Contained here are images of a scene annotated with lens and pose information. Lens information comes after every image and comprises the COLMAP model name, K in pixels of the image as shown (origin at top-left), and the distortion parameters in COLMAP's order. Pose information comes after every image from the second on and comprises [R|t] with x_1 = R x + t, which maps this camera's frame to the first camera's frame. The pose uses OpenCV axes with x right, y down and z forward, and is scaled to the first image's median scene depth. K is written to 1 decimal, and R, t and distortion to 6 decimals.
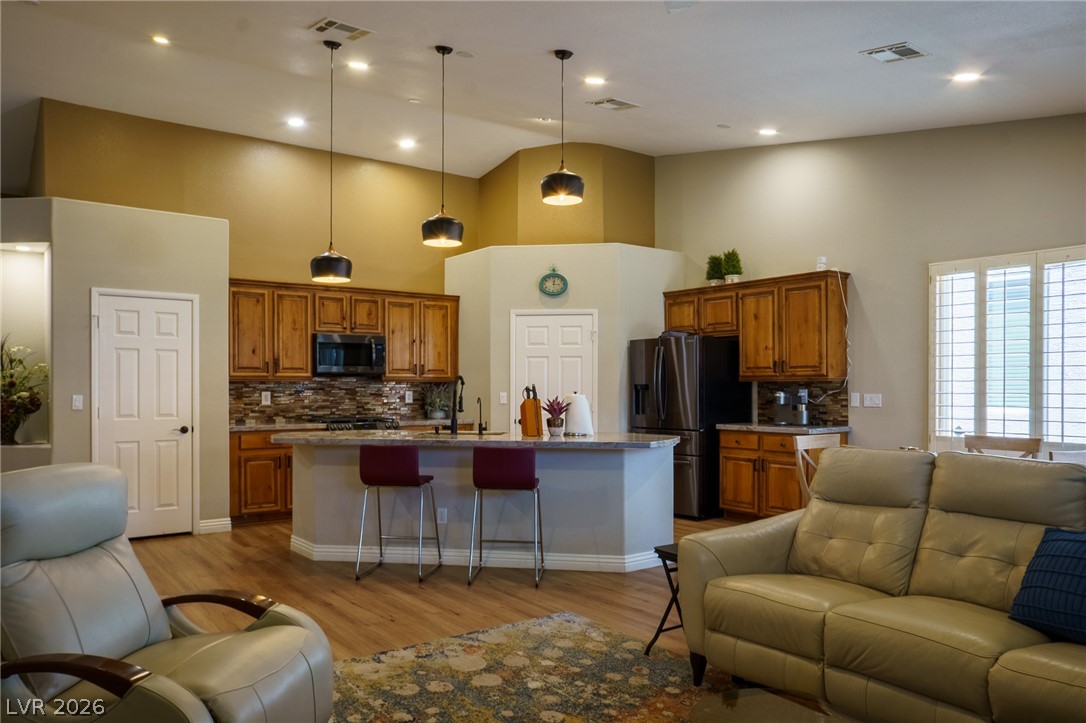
lens RADIAL K [[761.3, 0, 532.9], [0, 761.3, 389.8], [0, 0, 1]] dist [-0.066006, 0.096983]
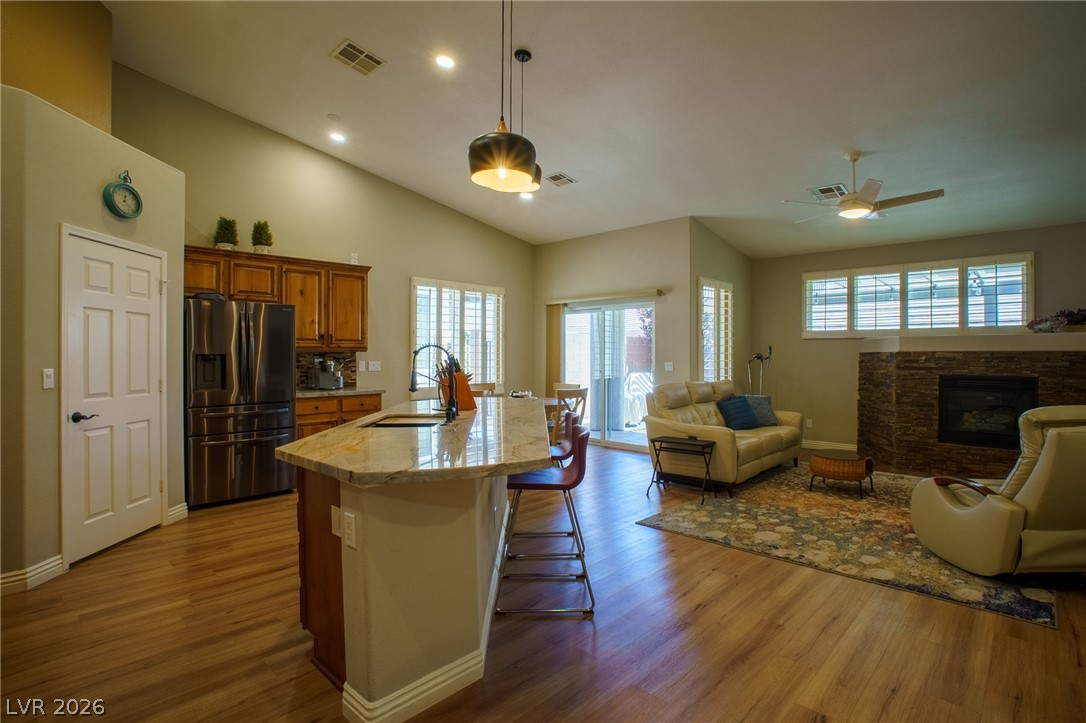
lens RADIAL K [[535.8, 0, 545.5], [0, 535.8, 356.7], [0, 0, 1]] dist [-0.068145, 0.025066]
pose [[-0.171129, -0.005081, 0.985236, -0.506209], [0.002622, 0.999981, 0.005612, -0.007038], [-0.985245, 0.003543, -0.171112, 0.769219]]
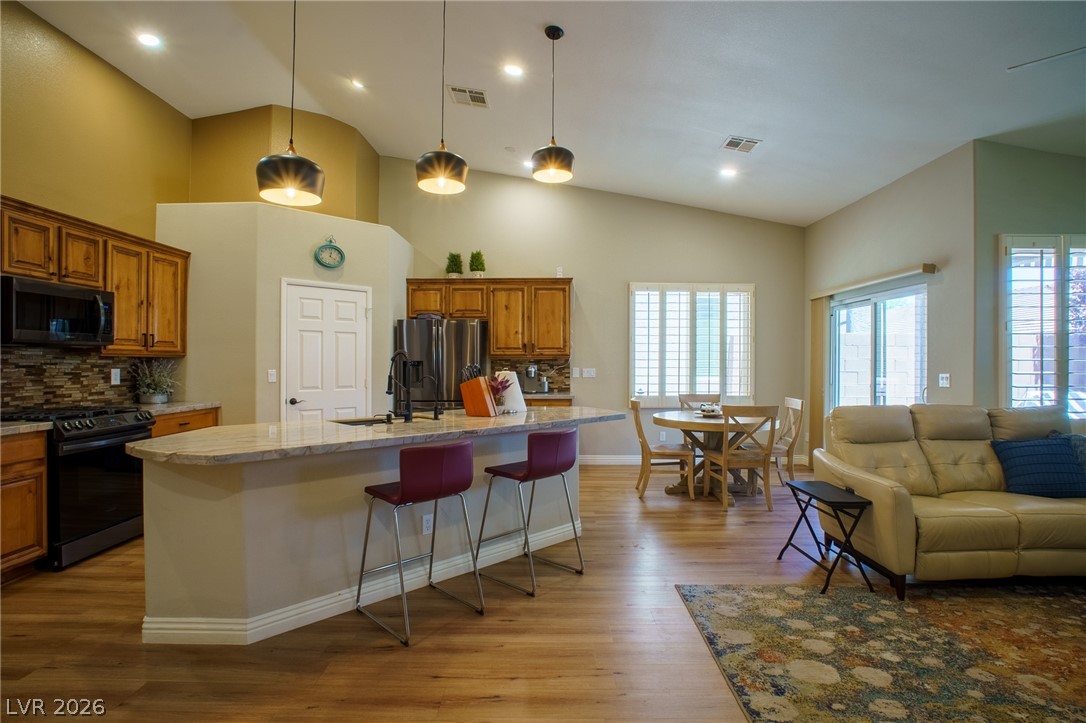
lens RADIAL K [[535.8, 0, 543.1], [0, 535.8, 356.0], [0, 0, 1]] dist [-0.068145, 0.025066]
pose [[0.600464, 0.010918, 0.799577, -0.366874], [0.001231, 0.999893, -0.014577, -0.003230], [-0.799651, 0.009737, 0.600386, 0.414983]]
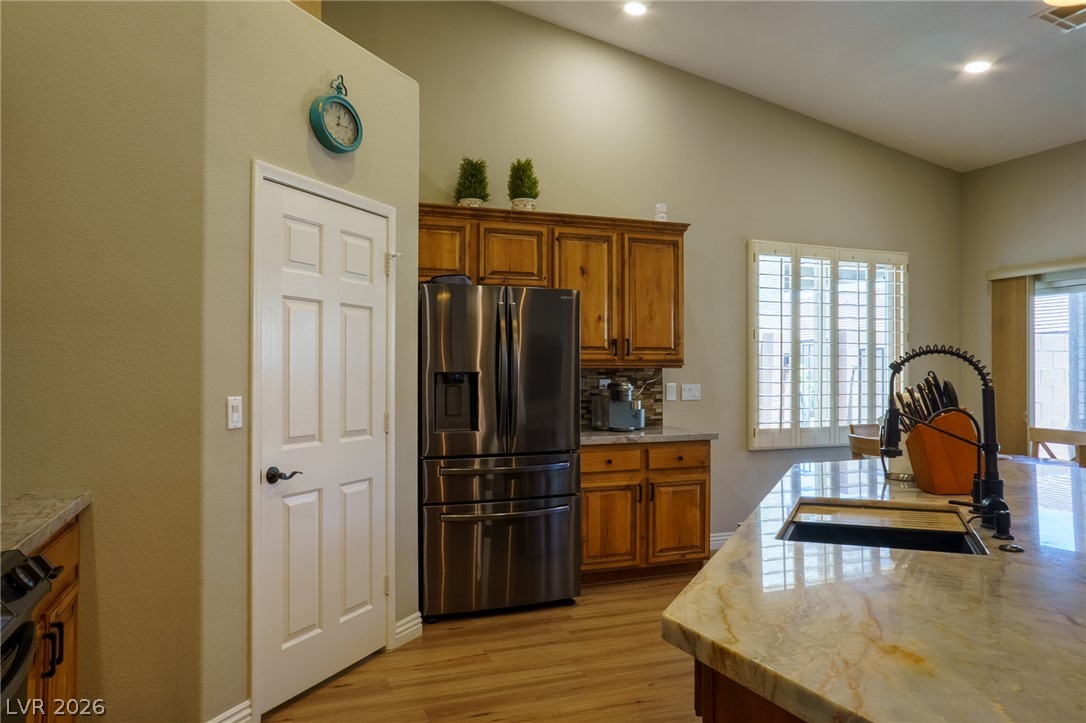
lens RADIAL K [[761.3, 0, 527.9], [0, 761.3, 366.2], [0, 0, 1]] dist [-0.066006, 0.096983]
pose [[0.266004, 0.008143, 0.963937, -0.353886], [0.004675, 0.999942, -0.009738, -0.006383], [-0.963960, 0.007097, 0.265951, 0.852857]]
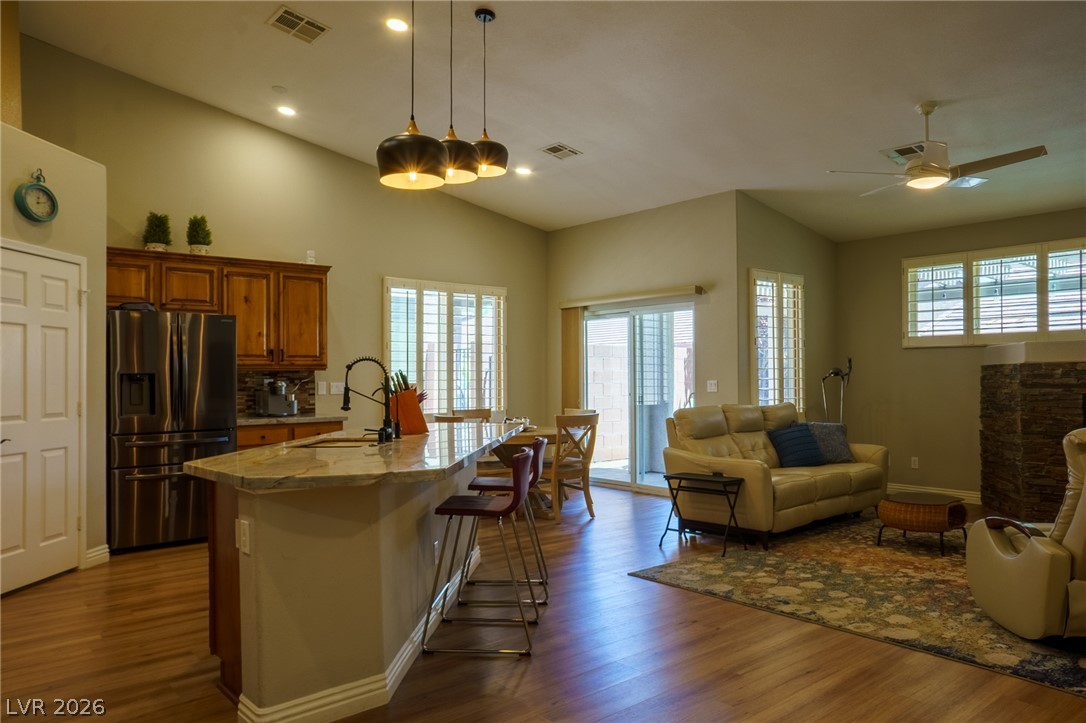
lens RADIAL K [[761.3, 0, 533.5], [0, 761.3, 367.2], [0, 0, 1]] dist [-0.066006, 0.096983]
pose [[-0.064403, 0.013530, 0.997832, -0.618479], [0.011896, 0.999847, -0.012790, 0.000419], [-0.997853, 0.011046, -0.064554, 0.702090]]
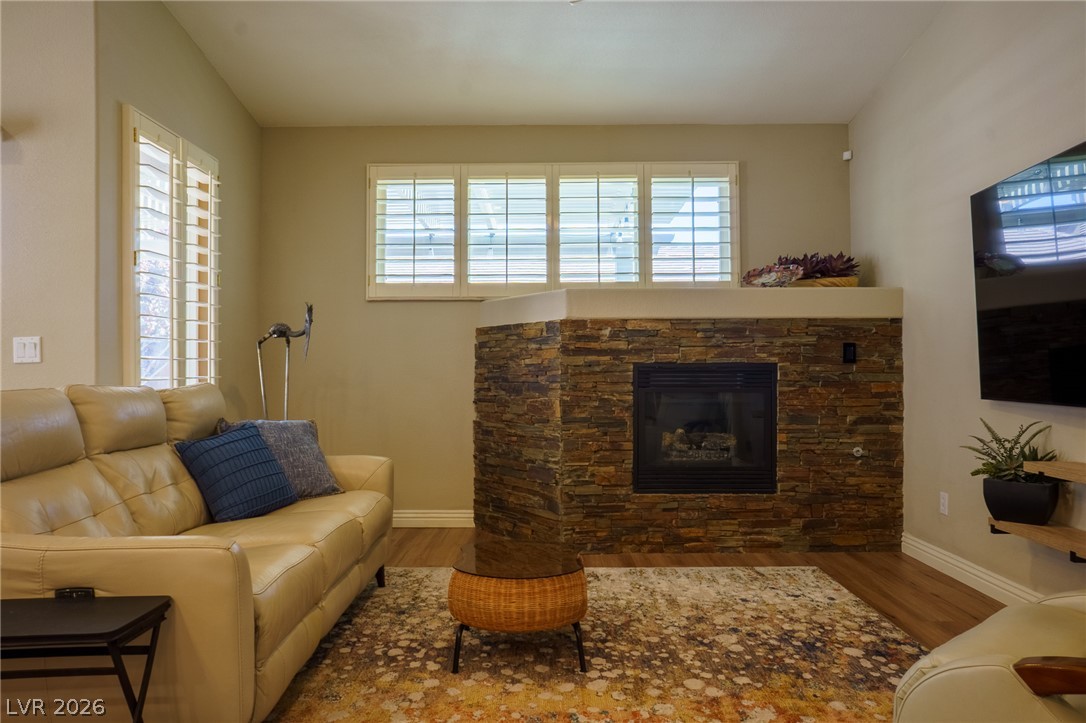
lens RADIAL K [[761.3, 0, 544.7], [0, 761.3, 362.5], [0, 0, 1]] dist [-0.066006, 0.096983]
pose [[-0.804071, 0.009157, 0.594463, -0.142402], [0.006757, 0.999958, -0.006264, 0.028298], [-0.594495, -0.001020, -0.804099, 0.576586]]
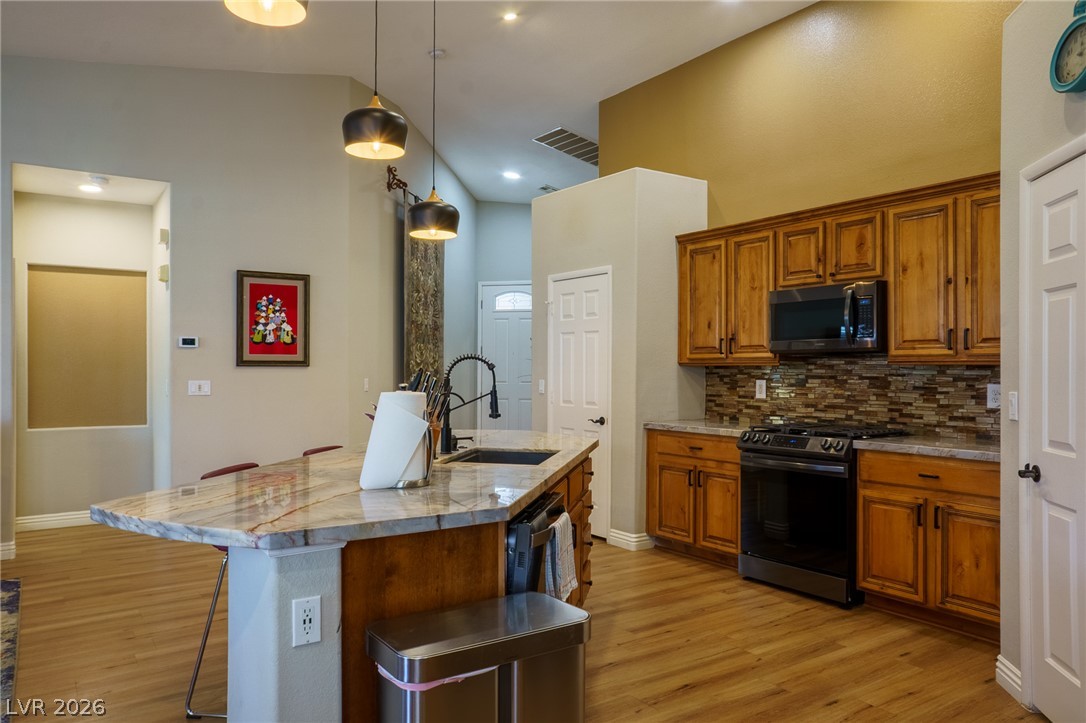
lens RADIAL K [[761.3, 0, 537.2], [0, 761.3, 364.1], [0, 0, 1]] dist [-0.066006, 0.096983]
pose [[-0.035695, -0.007059, -0.999338, 0.376142], [-0.008426, 0.999942, -0.006762, -0.006035], [0.999327, 0.008179, -0.035753, 0.840476]]
